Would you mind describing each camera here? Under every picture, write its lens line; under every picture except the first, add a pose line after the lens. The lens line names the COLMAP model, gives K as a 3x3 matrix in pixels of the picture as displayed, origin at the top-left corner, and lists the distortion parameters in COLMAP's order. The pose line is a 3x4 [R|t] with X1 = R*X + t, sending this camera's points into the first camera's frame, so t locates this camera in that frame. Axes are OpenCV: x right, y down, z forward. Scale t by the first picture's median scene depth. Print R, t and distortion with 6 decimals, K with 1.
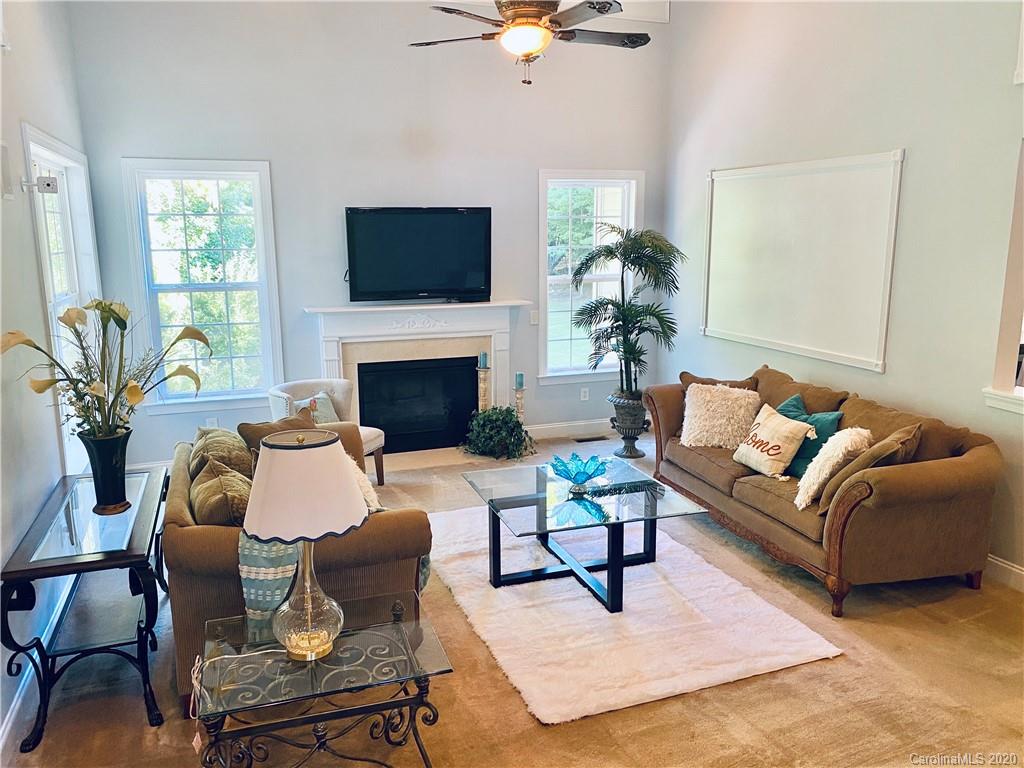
lens RADIAL K [[790.2, 0, 507.9], [0, 790.2, 388.5], [0, 0, 1]] dist [-0.010952, 0.014203]
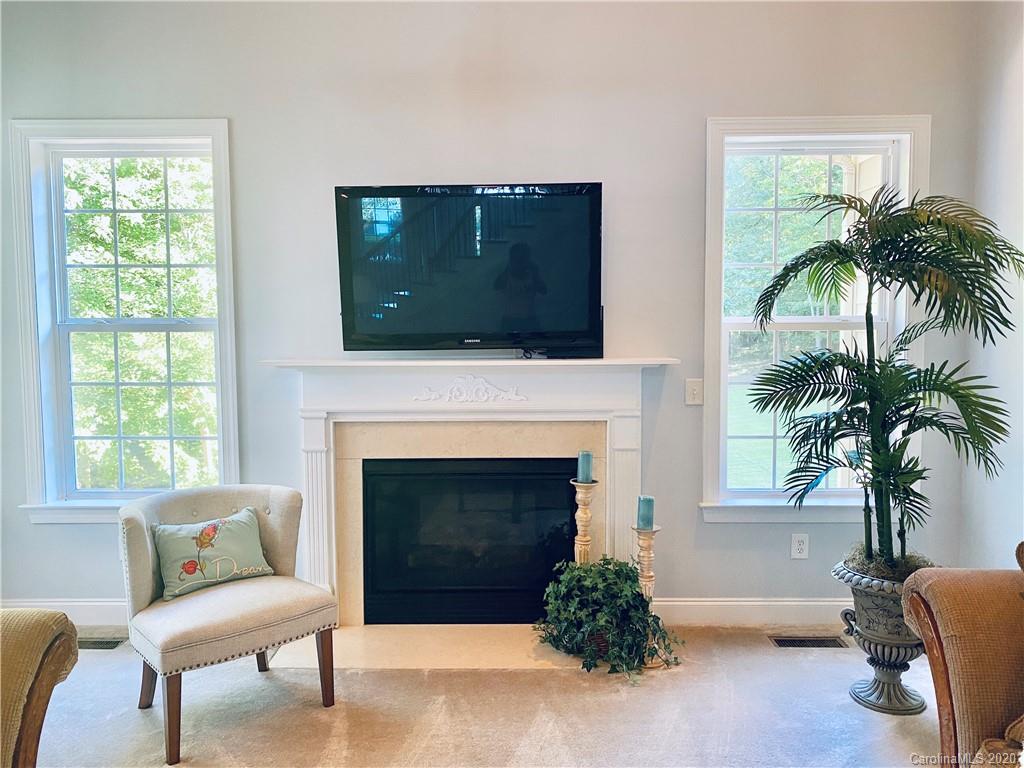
lens RADIAL K [[790.2, 0, 502.3], [0, 790.2, 367.0], [0, 0, 1]] dist [-0.010952, 0.014203]
pose [[0.935349, 0.020118, -0.353154, 0.107755], [-0.069372, 0.989426, -0.127371, -0.032273], [0.346858, 0.143635, 0.926854, 0.501432]]
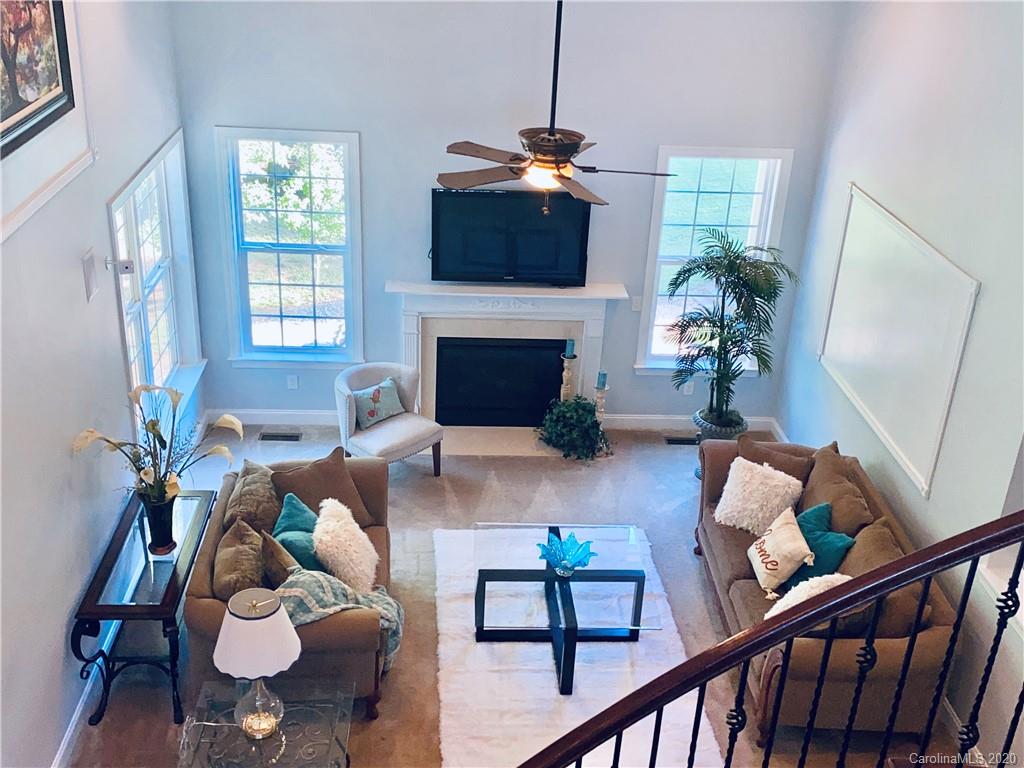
lens RADIAL K [[1101.8, 0, 514.9], [0, 1101.8, 381.2], [0, 0, 1]] dist [0.014456, 0.000000]
pose [[0.959371, 0.166350, -0.227892, 0.217431], [-0.107799, 0.962537, 0.248800, -0.328083], [0.260742, -0.214125, 0.941363, -0.251792]]
